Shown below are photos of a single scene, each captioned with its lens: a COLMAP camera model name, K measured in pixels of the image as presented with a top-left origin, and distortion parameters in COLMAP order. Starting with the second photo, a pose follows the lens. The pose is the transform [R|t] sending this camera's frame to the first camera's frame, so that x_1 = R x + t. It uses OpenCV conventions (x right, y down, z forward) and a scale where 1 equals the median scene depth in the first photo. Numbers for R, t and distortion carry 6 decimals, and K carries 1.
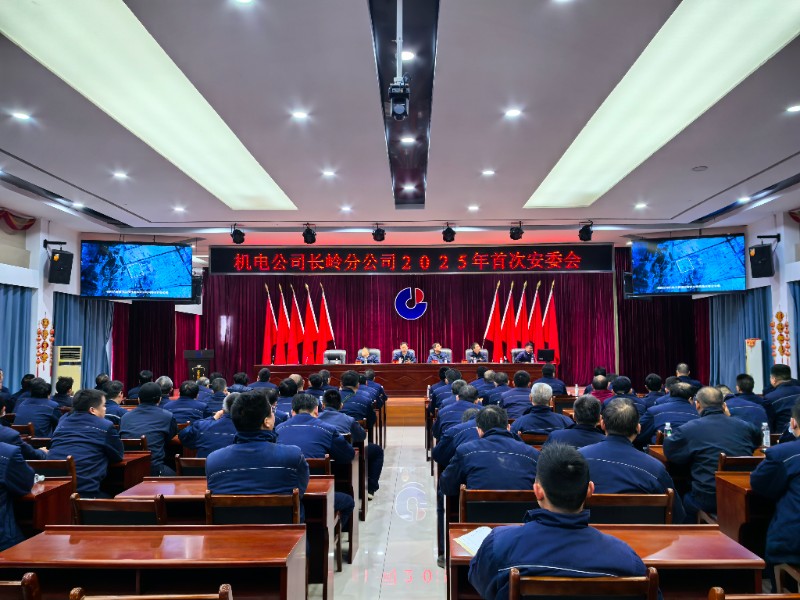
lens RADIAL K [[625.9, 0, 406.3], [0, 625.9, 311.6], [0, 0, 1]] dist [0.034813, 0.002471]
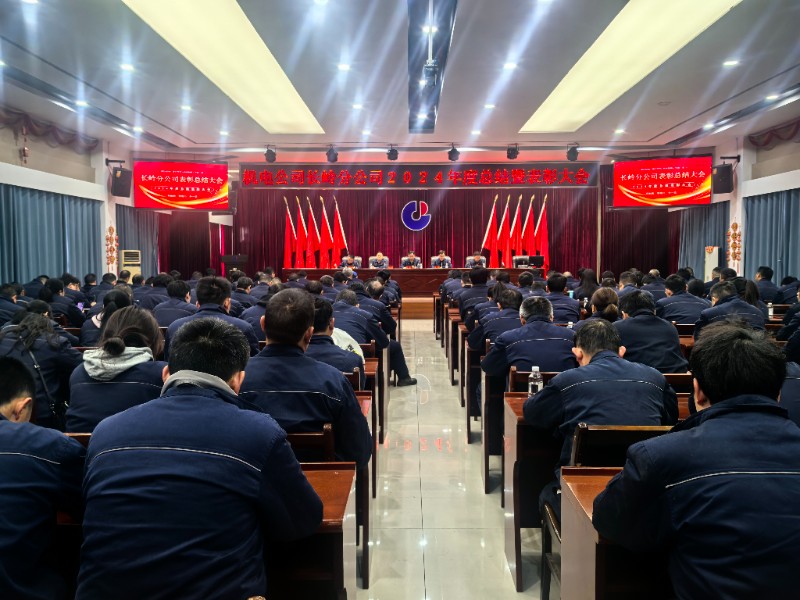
lens RADIAL K [[625.9, 0, 403.6], [0, 625.9, 295.8], [0, 0, 1]] dist [0.034813, 0.002471]
pose [[0.999991, 0.003339, 0.002436, -0.026416], [-0.003599, 0.993197, 0.116386, 0.000145], [-0.002031, -0.116394, 0.993201, -0.174282]]
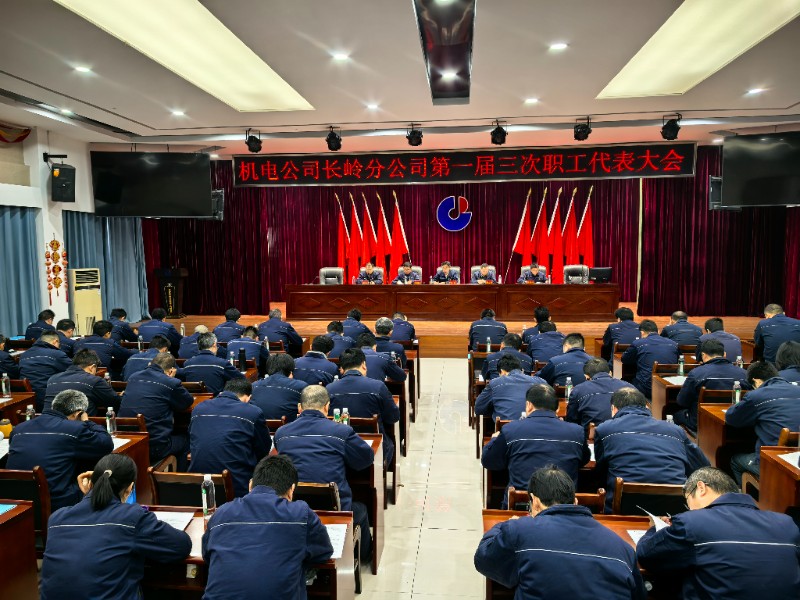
lens RADIAL K [[553.2, 0, 391.6], [0, 553.2, 301.2], [0, 0, 1]] dist [0.012024, 0.001948]
pose [[0.993475, 0.010731, -0.113543, 0.012697], [0.008562, 0.985737, 0.168073, -0.032368], [0.113727, -0.167948, 0.979214, 0.233240]]
